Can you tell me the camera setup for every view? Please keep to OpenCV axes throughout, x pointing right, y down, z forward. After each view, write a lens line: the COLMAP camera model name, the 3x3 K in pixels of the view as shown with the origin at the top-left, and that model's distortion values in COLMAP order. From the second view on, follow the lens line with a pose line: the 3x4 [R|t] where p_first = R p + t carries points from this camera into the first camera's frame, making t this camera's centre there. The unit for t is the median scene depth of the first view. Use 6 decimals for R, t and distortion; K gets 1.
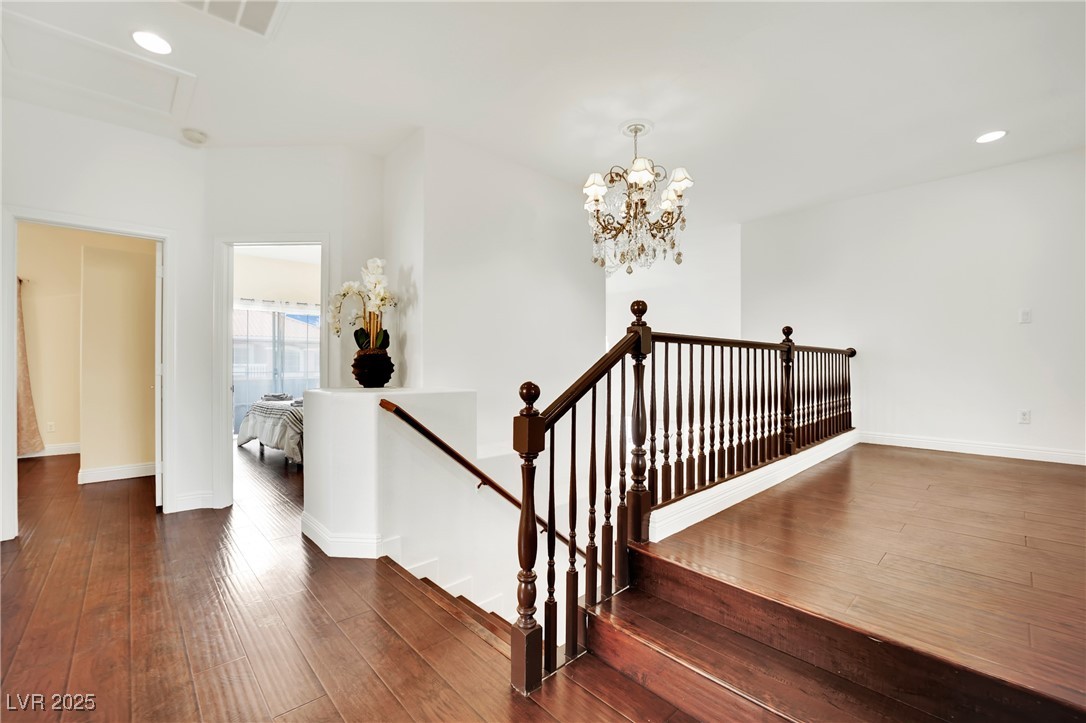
lens RADIAL K [[444.5, 0, 543.0], [0, 444.5, 361.5], [0, 0, 1]] dist [-0.000973, -0.000037]
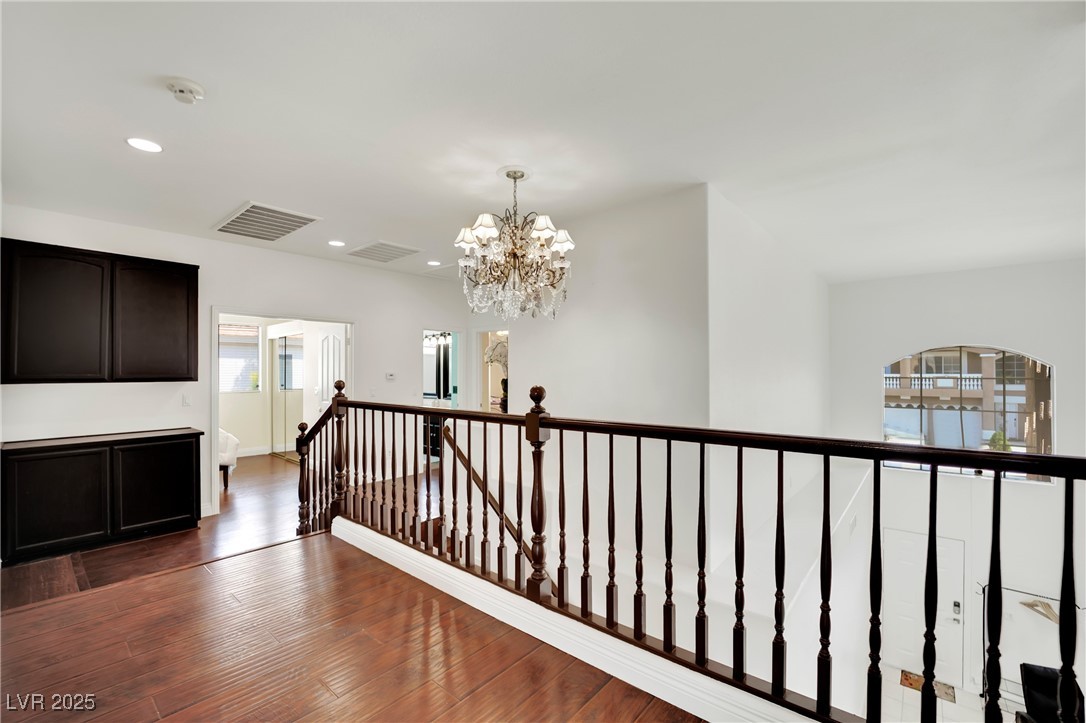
lens RADIAL K [[444.5, 0, 543.0], [0, 444.5, 361.5], [0, 0, 1]] dist [-0.000973, -0.000037]
pose [[0.097875, -0.023079, -0.994931, 1.172858], [0.013201, 0.999673, -0.021890, -0.101680], [0.995111, -0.010991, 0.098148, 0.973421]]
